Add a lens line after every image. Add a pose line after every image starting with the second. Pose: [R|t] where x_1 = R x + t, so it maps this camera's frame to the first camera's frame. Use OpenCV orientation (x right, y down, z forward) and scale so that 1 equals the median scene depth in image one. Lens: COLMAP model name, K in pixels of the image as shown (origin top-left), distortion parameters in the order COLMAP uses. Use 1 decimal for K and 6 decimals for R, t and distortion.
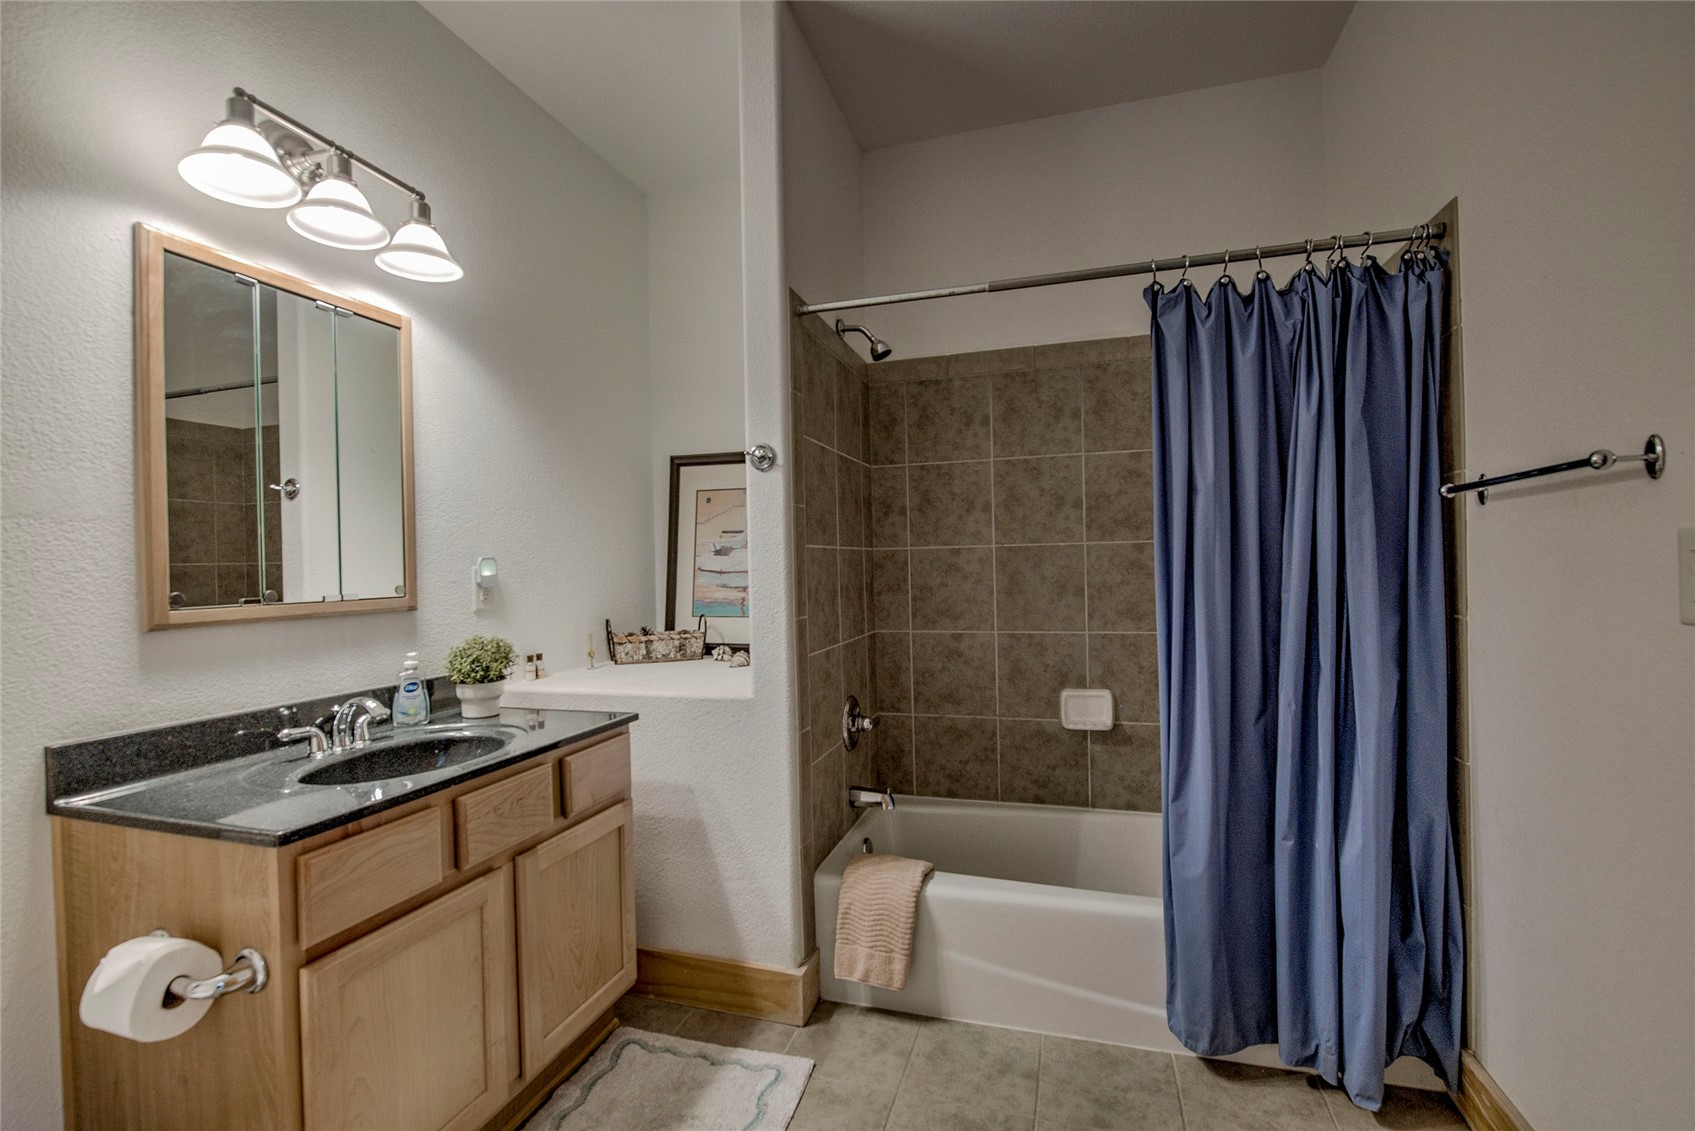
lens RADIAL K [[783.3, 0, 850.1], [0, 783.3, 569.2], [0, 0, 1]] dist [-0.019459, 0.000243]
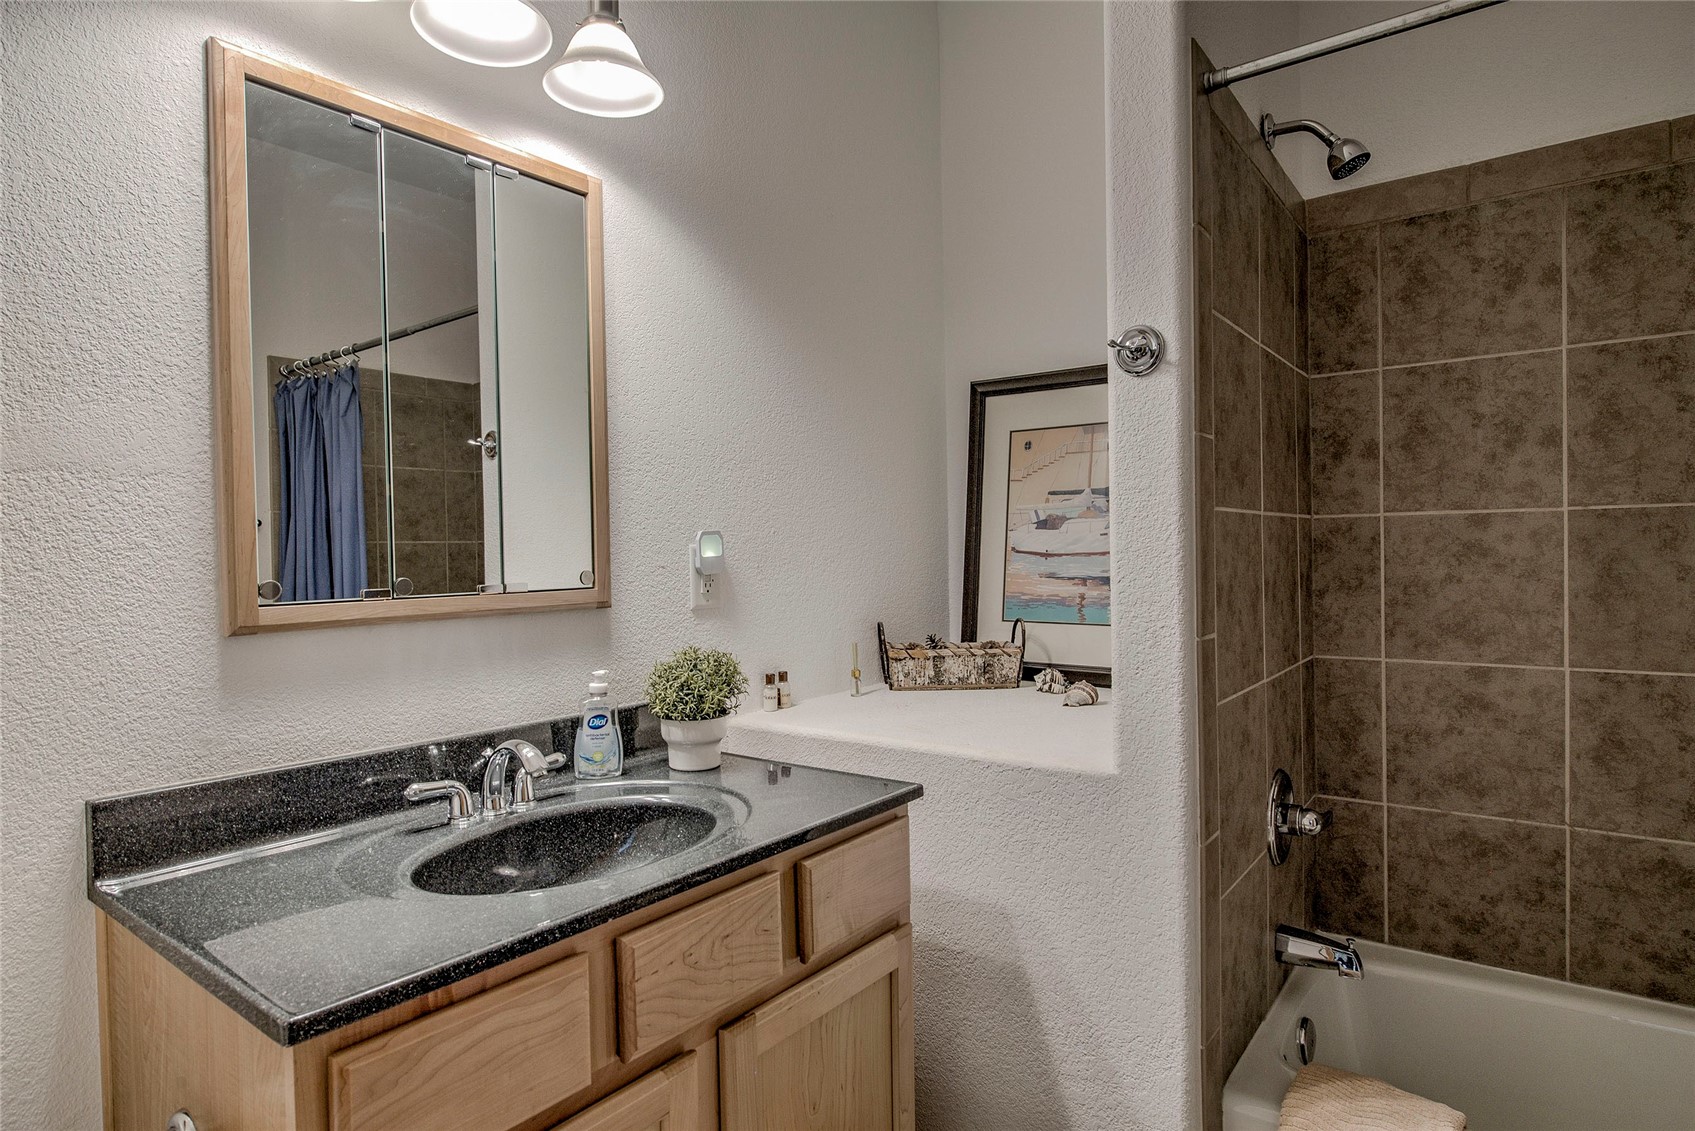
lens RADIAL K [[962.3, 0, 847.5], [0, 962.3, 565.5], [0, 0, 1]] dist [0.001027, 0.000035]
pose [[0.941129, 0.009737, -0.337906, -0.070107], [-0.004406, 0.999853, 0.016540, 0.000537], [0.338018, -0.014078, 0.941034, 0.262488]]
